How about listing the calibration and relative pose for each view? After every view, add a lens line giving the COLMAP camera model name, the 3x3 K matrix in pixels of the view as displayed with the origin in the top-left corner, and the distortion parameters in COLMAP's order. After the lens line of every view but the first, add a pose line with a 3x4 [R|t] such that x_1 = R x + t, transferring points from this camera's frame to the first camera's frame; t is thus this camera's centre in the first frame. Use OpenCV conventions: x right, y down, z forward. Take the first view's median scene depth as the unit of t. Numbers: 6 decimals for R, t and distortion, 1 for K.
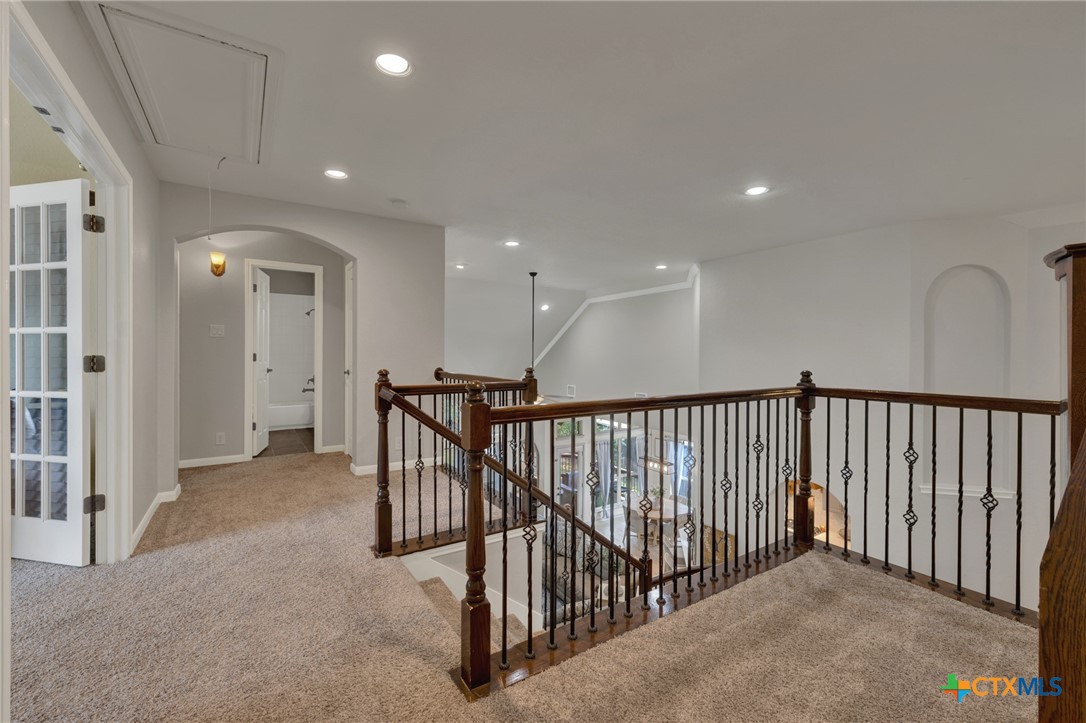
lens RADIAL K [[464.9, 0, 543.8], [0, 464.9, 358.4], [0, 0, 1]] dist [0.000145, 0.000070]
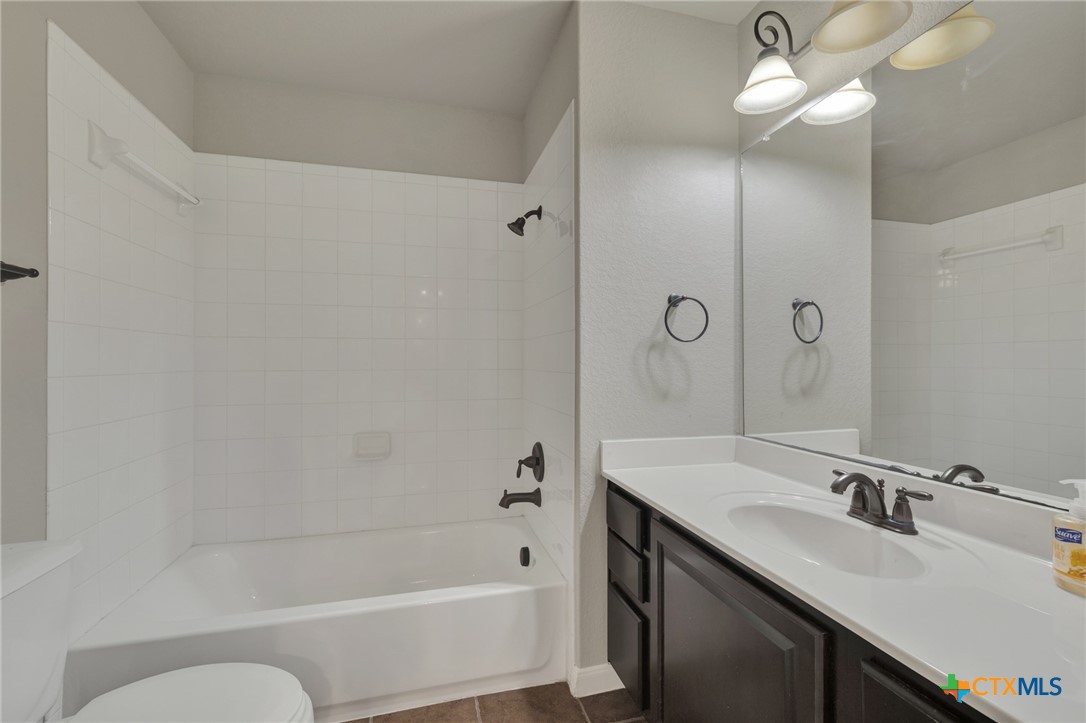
lens RADIAL K [[464.9, 0, 542.9], [0, 464.9, 361.9], [0, 0, 1]] dist [0.000145, 0.000070]
pose [[0.951790, -0.003990, -0.306724, -0.407501], [0.001923, 0.999973, -0.007041, -0.011947], [0.306744, 0.006111, 0.951772, 0.738008]]
